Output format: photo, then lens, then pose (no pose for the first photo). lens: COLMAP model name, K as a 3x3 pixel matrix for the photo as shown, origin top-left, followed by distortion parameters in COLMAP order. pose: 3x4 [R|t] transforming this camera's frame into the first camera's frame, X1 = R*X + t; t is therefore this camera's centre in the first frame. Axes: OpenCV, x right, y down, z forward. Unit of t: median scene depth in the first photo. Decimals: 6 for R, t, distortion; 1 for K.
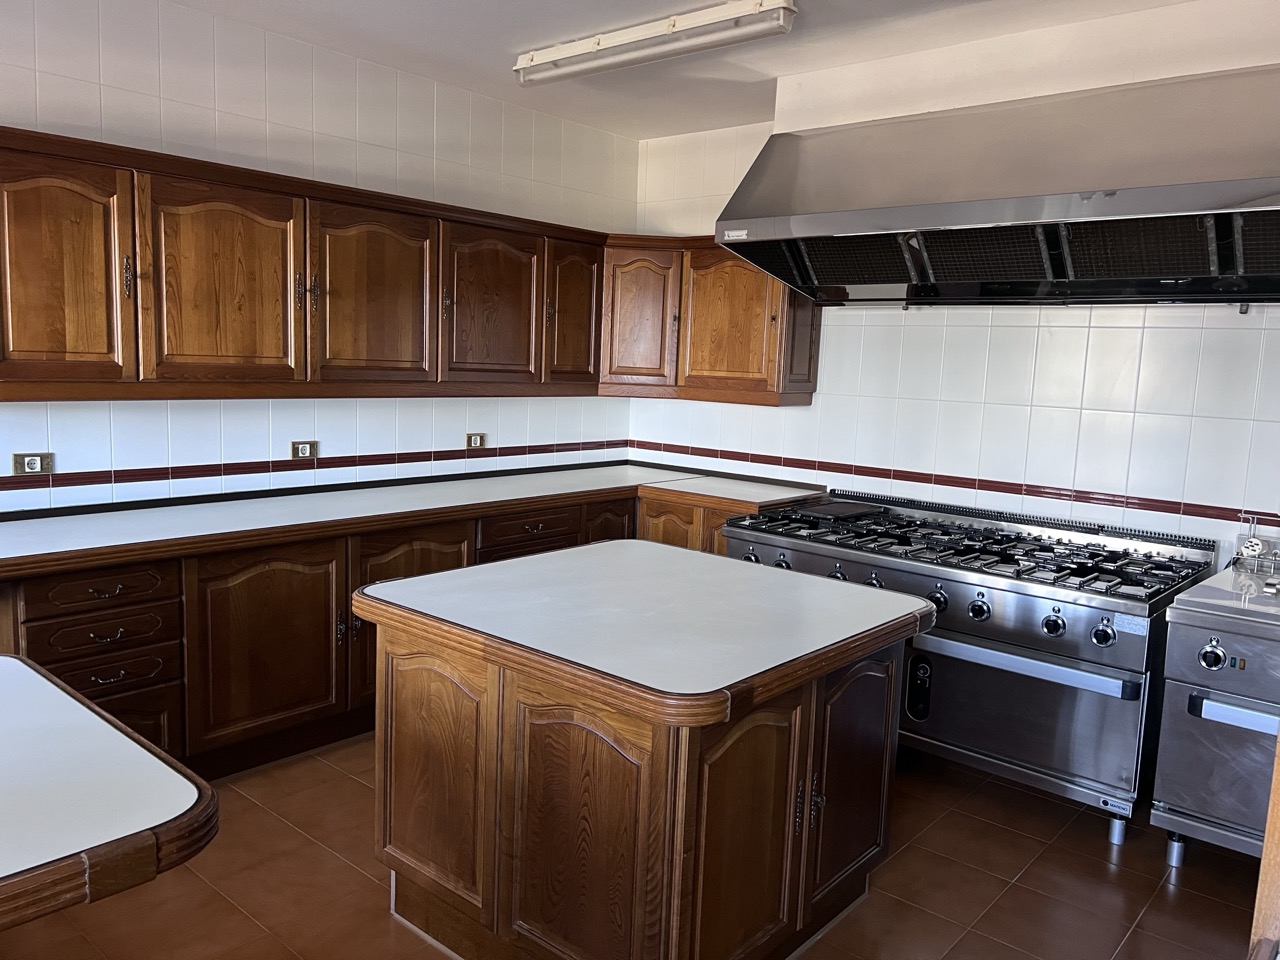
lens RADIAL K [[971.9, 0, 640.0], [0, 971.9, 480.0], [0, 0, 1]] dist [-0.005514, -0.005815]
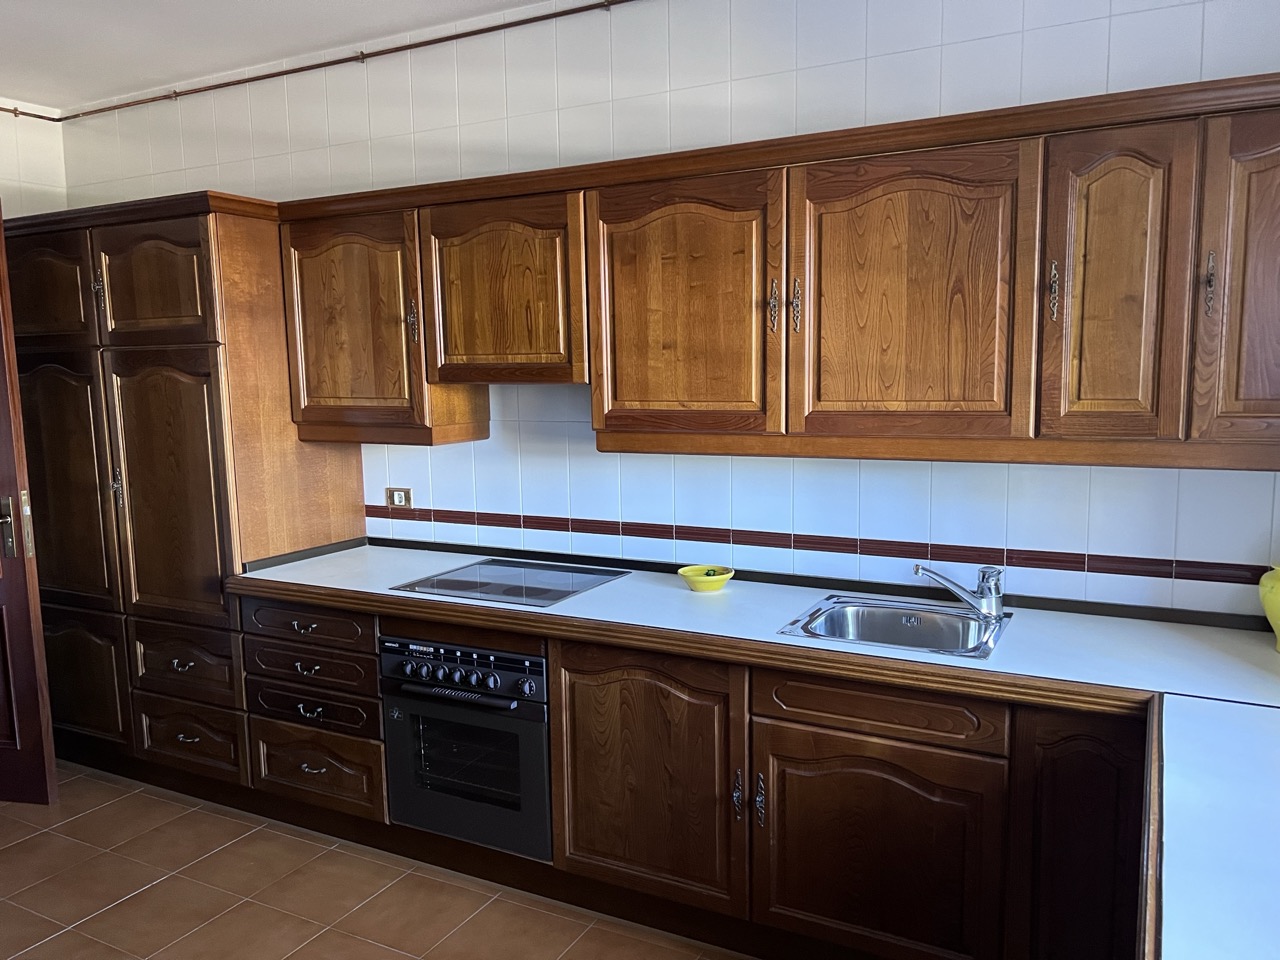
lens RADIAL K [[971.9, 0, 640.0], [0, 971.9, 480.0], [0, 0, 1]] dist [-0.005514, -0.005815]
pose [[0.223690, 0.033587, -0.974082, 0.646182], [-0.119599, 0.992799, 0.006767, -0.083118], [0.967295, 0.114986, 0.226096, 1.006543]]
